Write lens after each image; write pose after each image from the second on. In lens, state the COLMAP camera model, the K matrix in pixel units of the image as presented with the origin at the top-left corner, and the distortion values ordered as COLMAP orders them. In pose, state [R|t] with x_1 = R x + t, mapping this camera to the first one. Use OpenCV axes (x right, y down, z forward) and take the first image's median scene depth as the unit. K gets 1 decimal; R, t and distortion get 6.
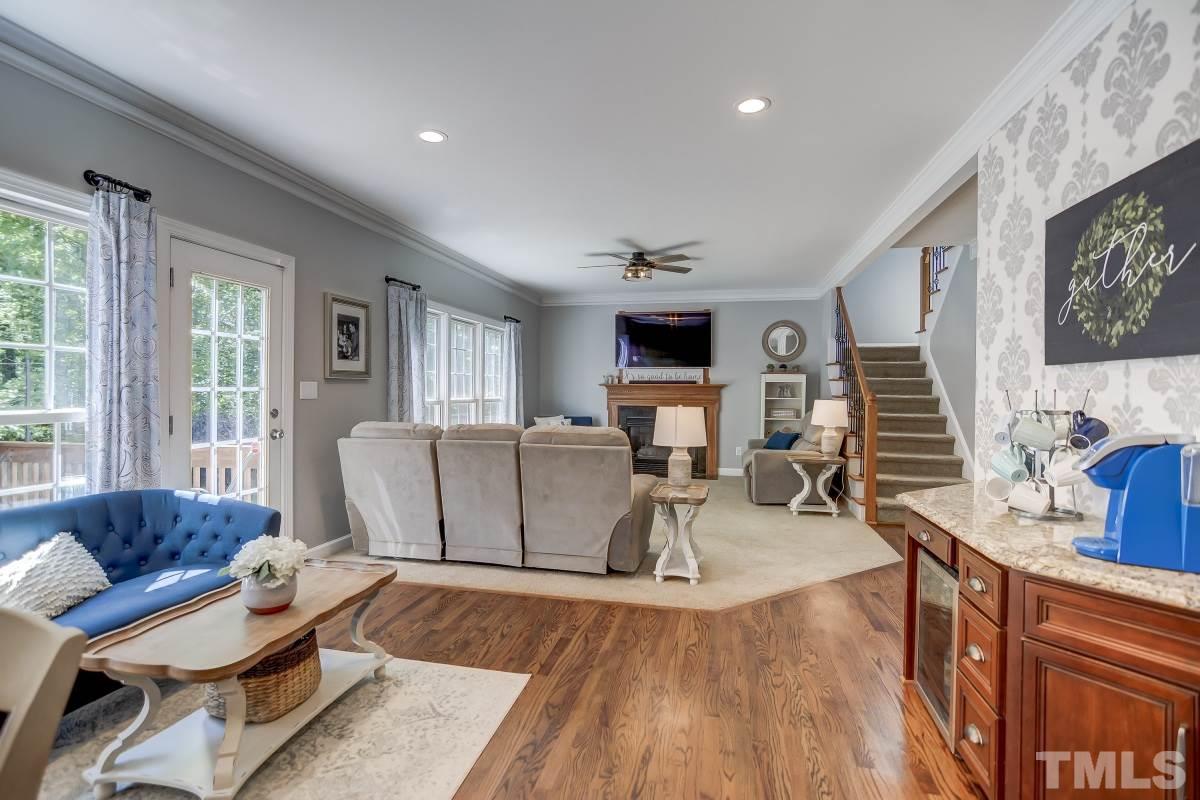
lens RADIAL K [[579.2, 0, 598.8], [0, 579.2, 395.9], [0, 0, 1]] dist [-0.008784, 0.000820]
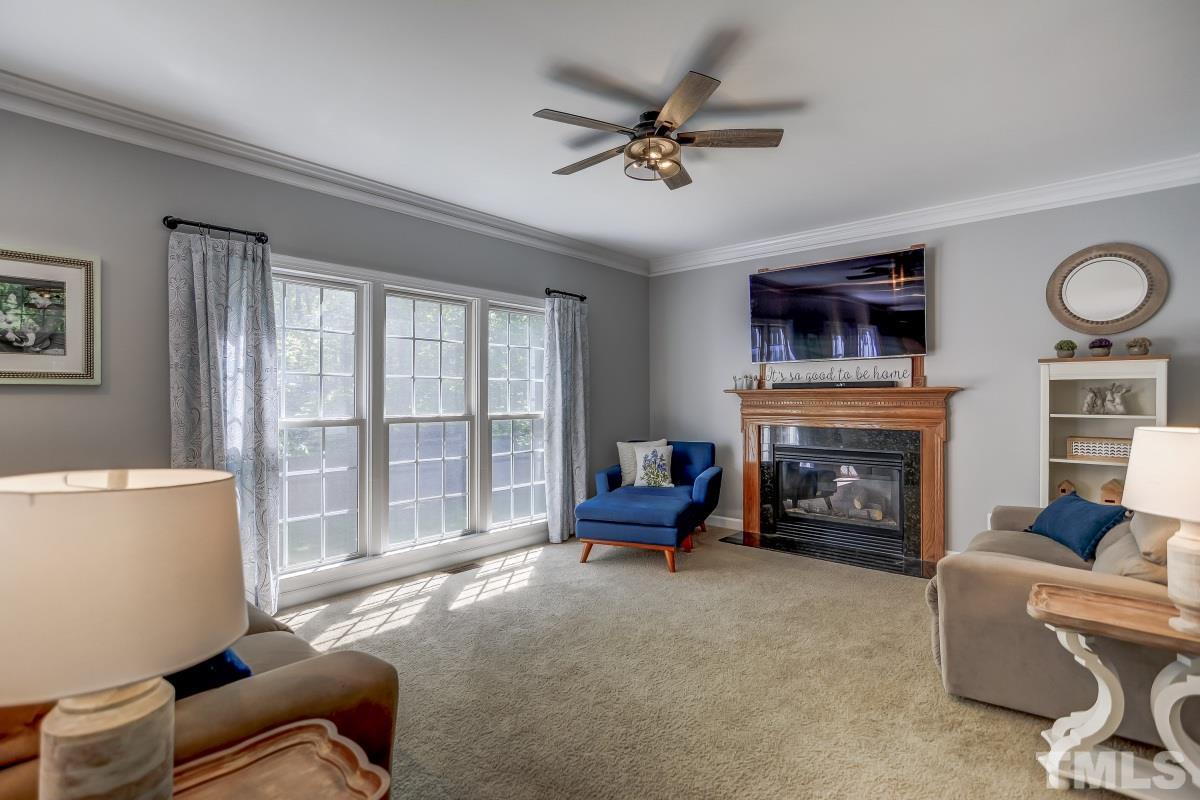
lens RADIAL K [[579.2, 0, 594.6], [0, 579.2, 398.5], [0, 0, 1]] dist [-0.008784, 0.000820]
pose [[0.875324, -0.007939, -0.483472, 0.190696], [0.002459, 0.999925, -0.011968, -0.004746], [0.483530, 0.009287, 0.875278, 0.419898]]
